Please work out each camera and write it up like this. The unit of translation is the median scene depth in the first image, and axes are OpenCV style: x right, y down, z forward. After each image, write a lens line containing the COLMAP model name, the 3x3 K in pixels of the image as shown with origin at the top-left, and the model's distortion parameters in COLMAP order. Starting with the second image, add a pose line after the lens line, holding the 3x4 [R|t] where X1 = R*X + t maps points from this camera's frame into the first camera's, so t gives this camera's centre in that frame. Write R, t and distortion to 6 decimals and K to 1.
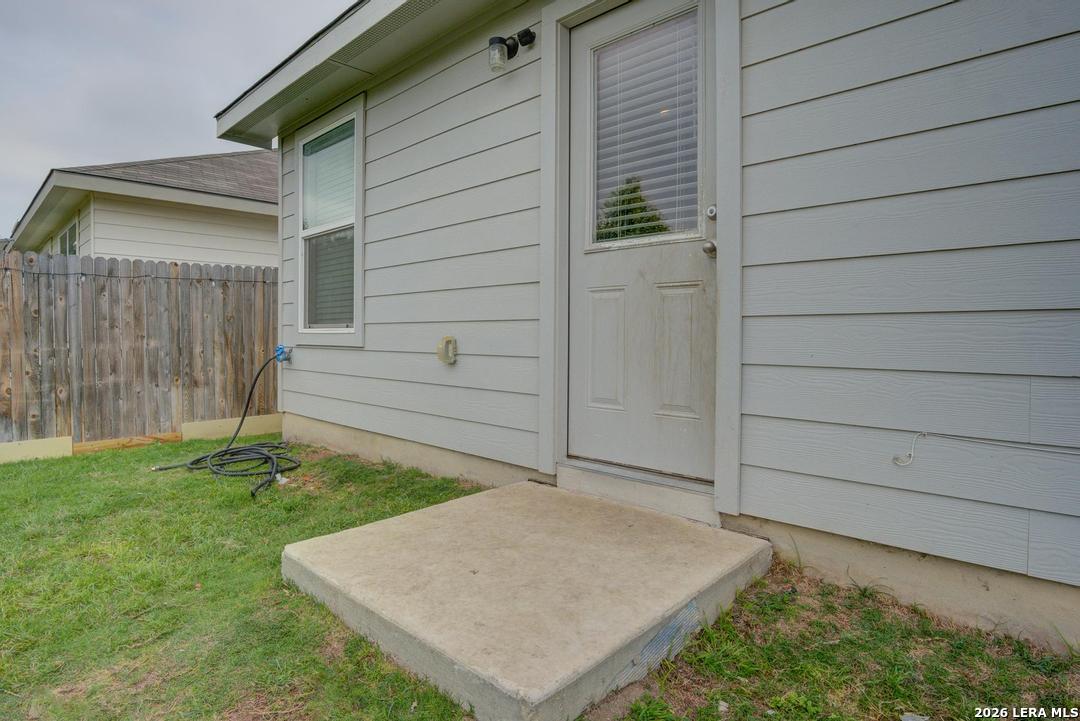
lens RADIAL K [[592.9, 0, 544.4], [0, 592.9, 339.2], [0, 0, 1]] dist [-0.027764, -0.000333]
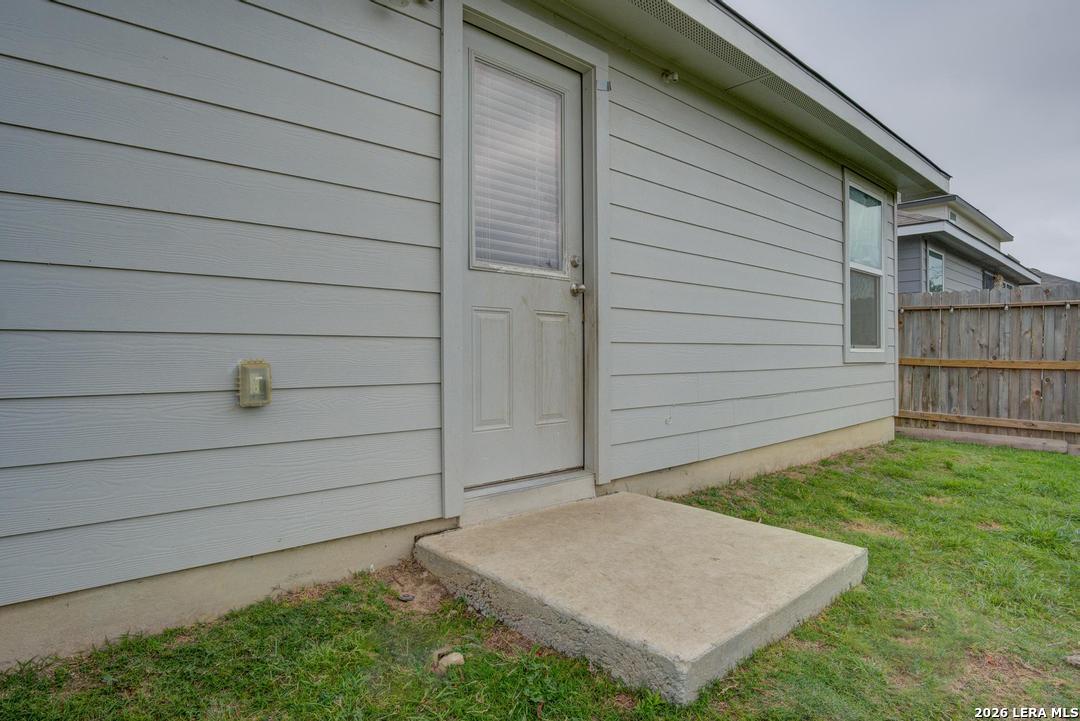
lens RADIAL K [[582.2, 0, 536.8], [0, 582.2, 352.7], [0, 0, 1]] dist [-0.040769, -0.000737]
pose [[0.082877, 0.001033, 0.996559, -0.881410], [0.010972, 0.999938, -0.001949, -0.009921], [-0.996499, 0.011096, 0.082861, 0.860139]]
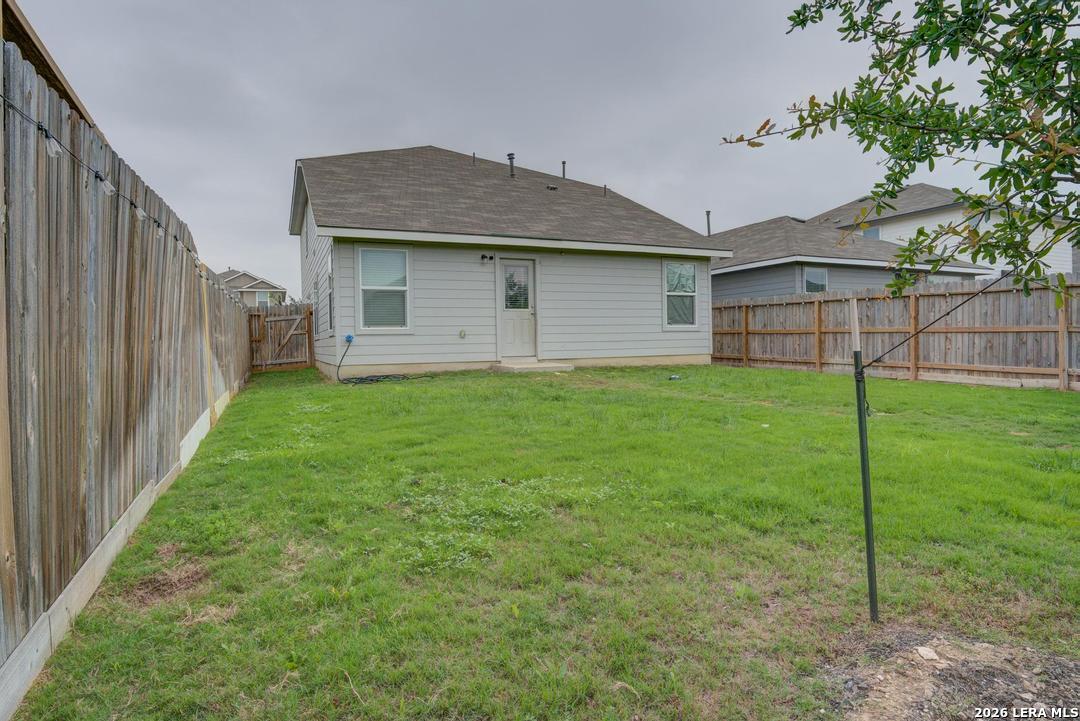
lens RADIAL K [[604.7, 0, 543.5], [0, 604.7, 347.1], [0, 0, 1]] dist [-0.046955, -0.000977]
pose [[0.377913, -0.016517, 0.925694, -4.240343], [0.026143, 0.999633, 0.007163, 0.108257], [-0.925472, 0.021494, 0.378206, -1.042138]]
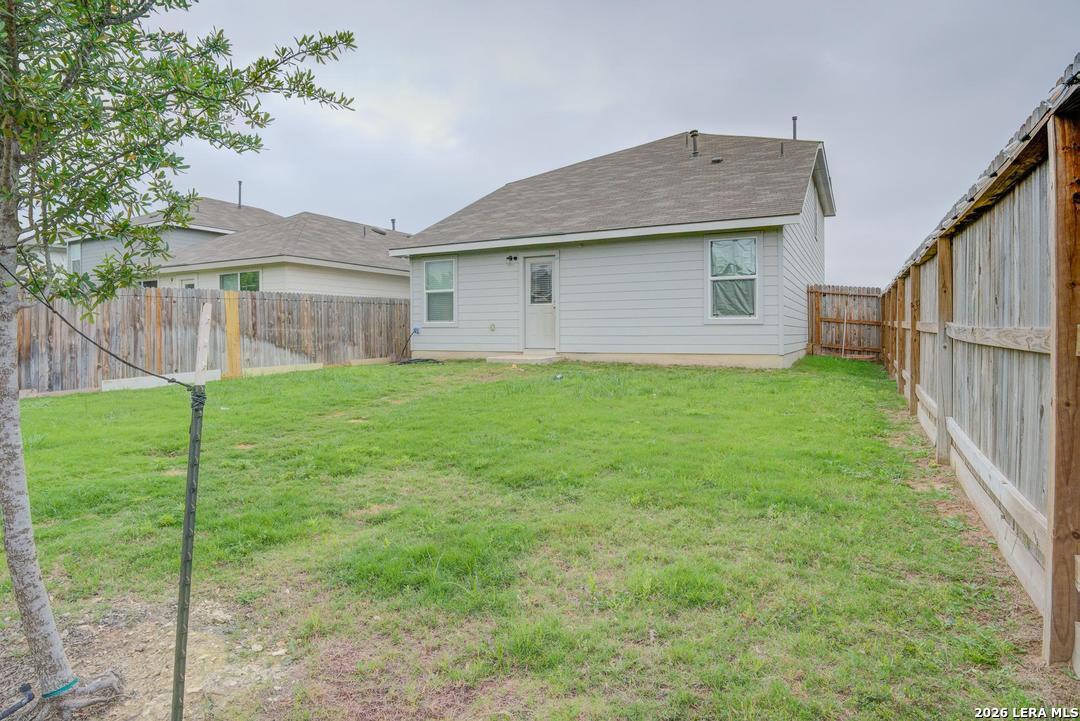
lens RADIAL K [[592.9, 0, 544.4], [0, 592.9, 339.2], [0, 0, 1]] dist [-0.027764, -0.000333]
pose [[0.961961, -0.005275, 0.273136, -1.185706], [0.005448, 0.999985, 0.000126, 0.133664], [-0.273132, 0.001367, 0.961976, -3.860907]]
